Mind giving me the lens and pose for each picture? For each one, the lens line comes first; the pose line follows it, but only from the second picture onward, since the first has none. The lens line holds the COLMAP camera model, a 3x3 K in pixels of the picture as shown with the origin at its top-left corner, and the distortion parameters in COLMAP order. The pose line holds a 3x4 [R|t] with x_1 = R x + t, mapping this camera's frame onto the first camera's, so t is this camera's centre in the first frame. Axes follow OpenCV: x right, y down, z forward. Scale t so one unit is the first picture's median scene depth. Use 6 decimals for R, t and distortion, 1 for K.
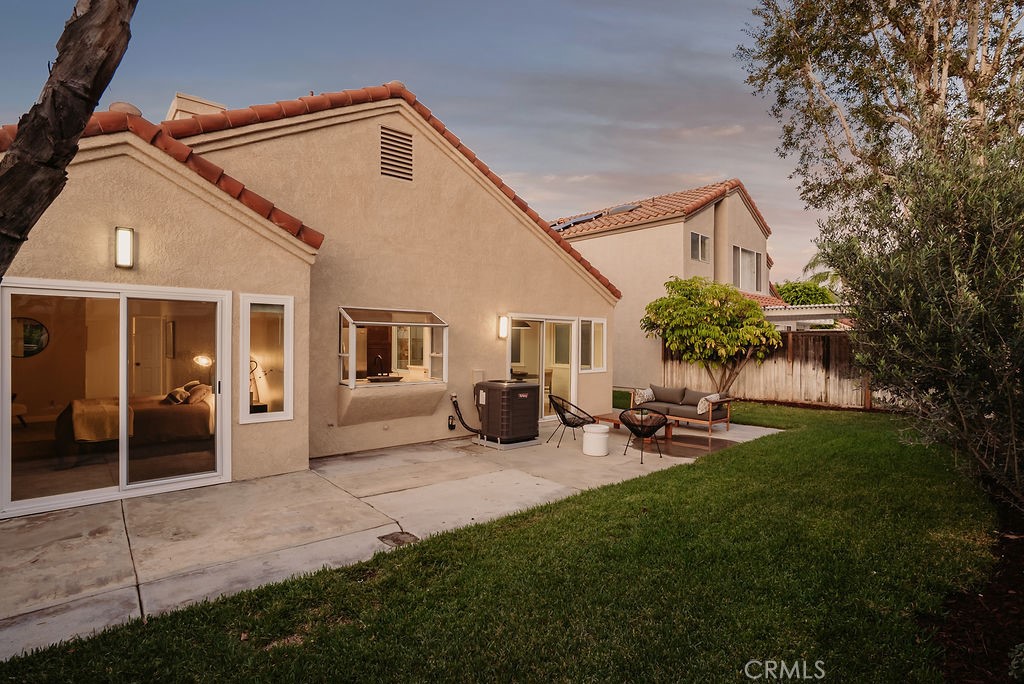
lens RADIAL K [[480.6, 0, 512.0], [0, 480.6, 342.0], [0, 0, 1]] dist [-0.030949, 0.000069]
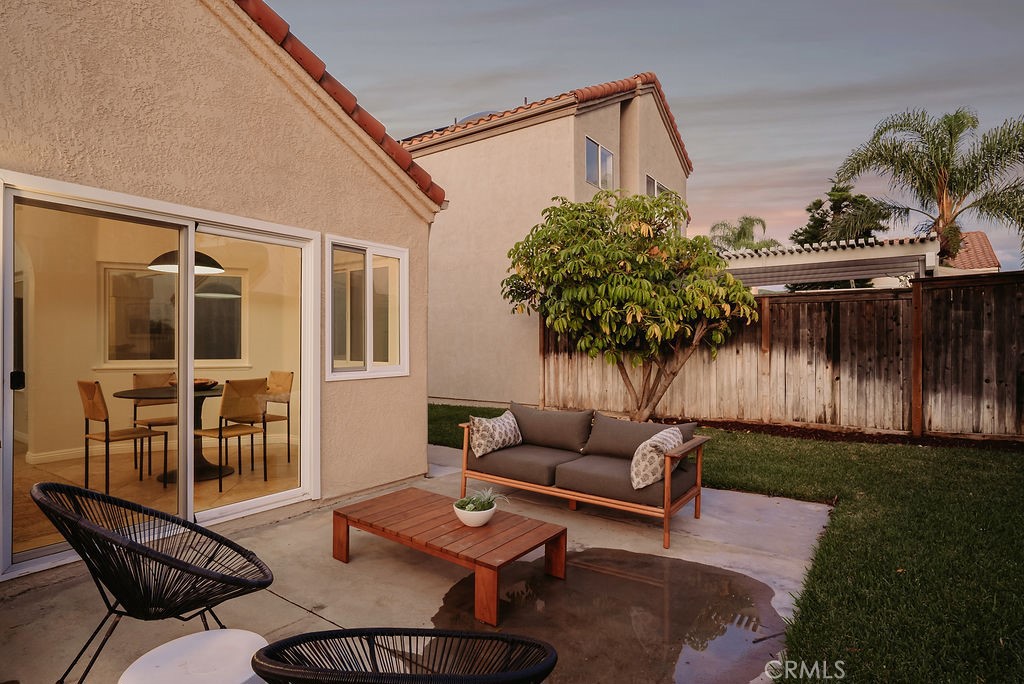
lens RADIAL K [[521.6, 0, 475.6], [0, 521.6, 342.8], [0, 0, 1]] dist [0.000318, 0.000030]
pose [[0.984490, -0.009265, 0.175197, 0.154302], [0.009350, 0.999956, 0.000344, 0.030140], [-0.175193, 0.001300, 0.984533, 0.480233]]
